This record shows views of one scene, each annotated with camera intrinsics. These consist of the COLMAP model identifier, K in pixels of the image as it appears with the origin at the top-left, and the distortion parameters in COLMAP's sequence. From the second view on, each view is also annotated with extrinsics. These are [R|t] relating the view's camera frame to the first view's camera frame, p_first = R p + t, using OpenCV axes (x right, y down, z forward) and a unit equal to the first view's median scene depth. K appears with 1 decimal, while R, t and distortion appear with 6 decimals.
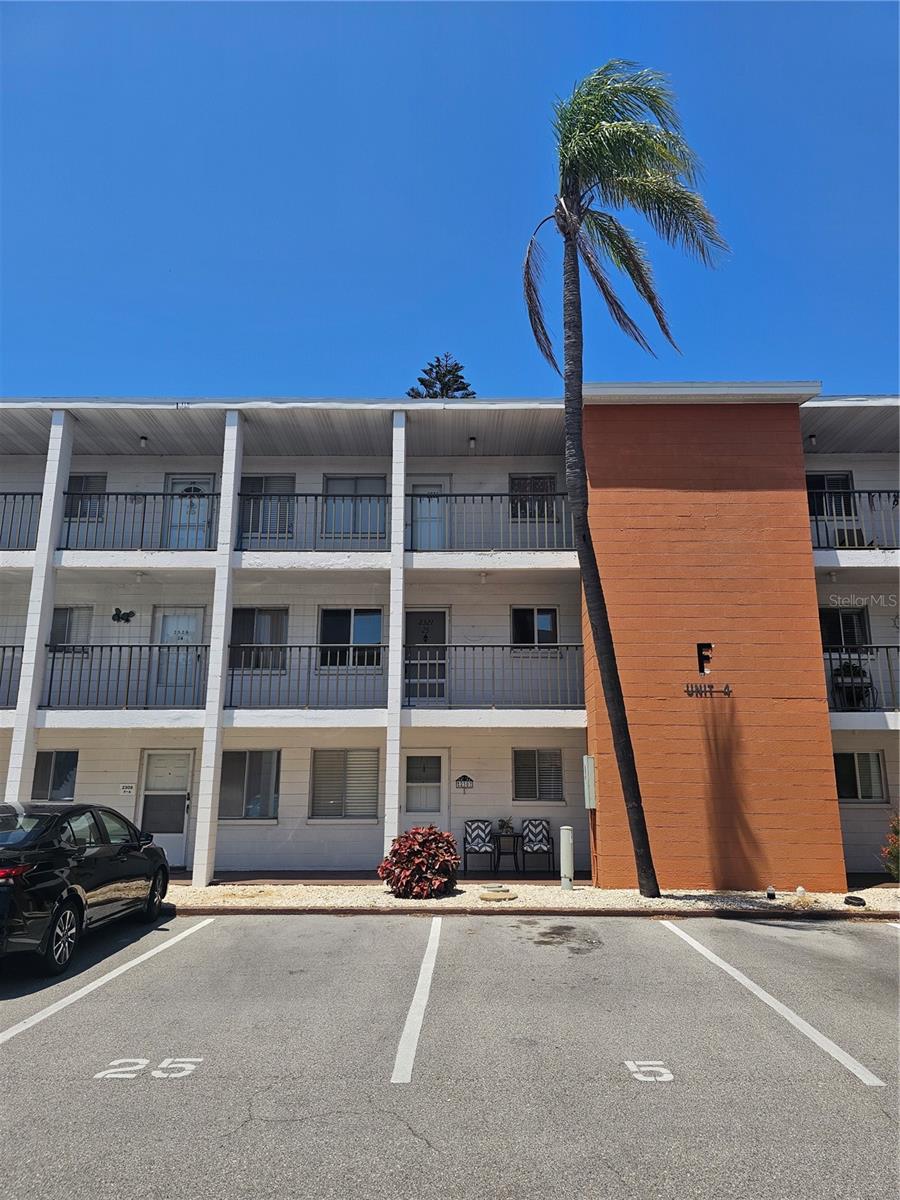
lens RADIAL K [[821.0, 0, 450.5], [0, 821.0, 613.6], [0, 0, 1]] dist [0.073080, -0.084700]
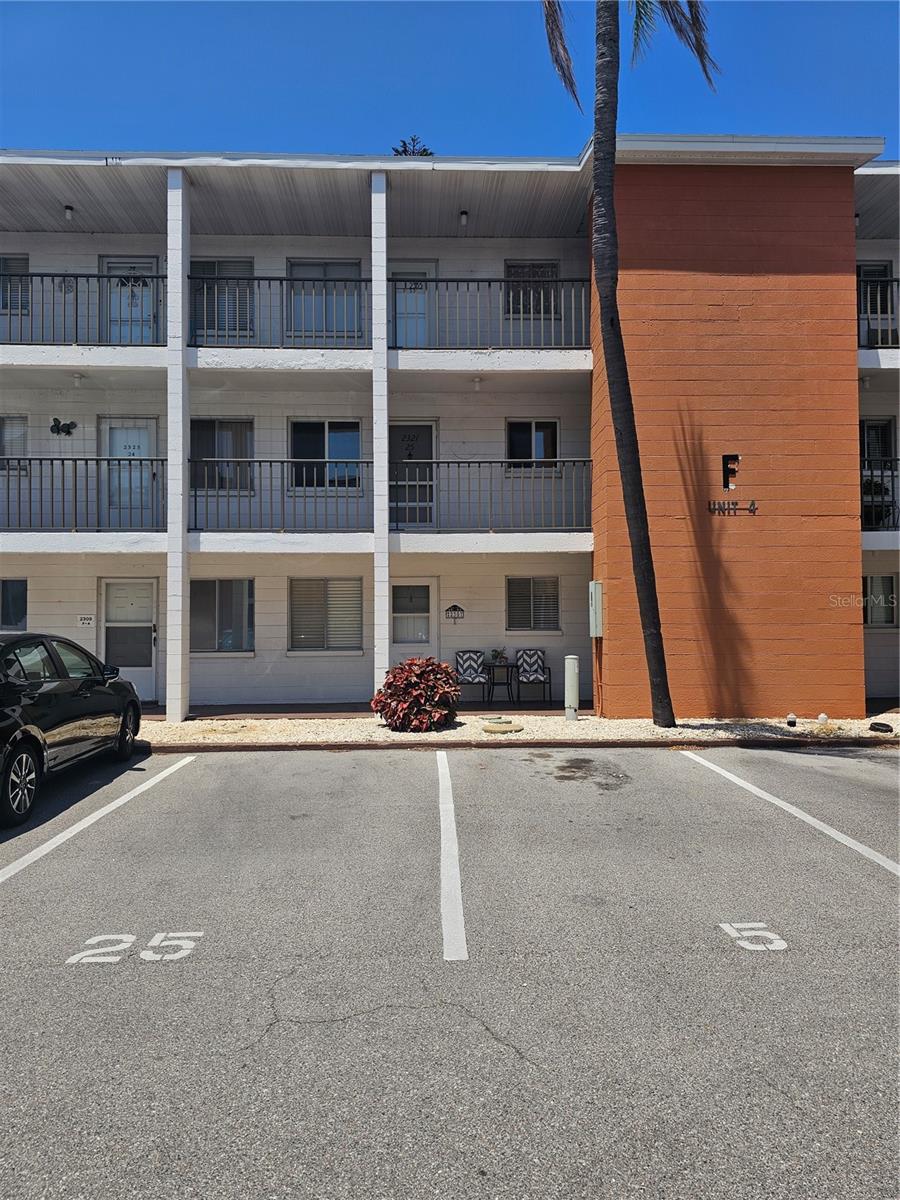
lens RADIAL K [[821.0, 0, 450.5], [0, 821.0, 613.6], [0, 0, 1]] dist [0.073080, -0.084700]
pose [[0.998861, -0.007475, 0.047129, -0.036246], [-0.001910, 0.980602, 0.196000, 0.027912], [-0.047680, -0.195867, 0.979471, 0.100683]]
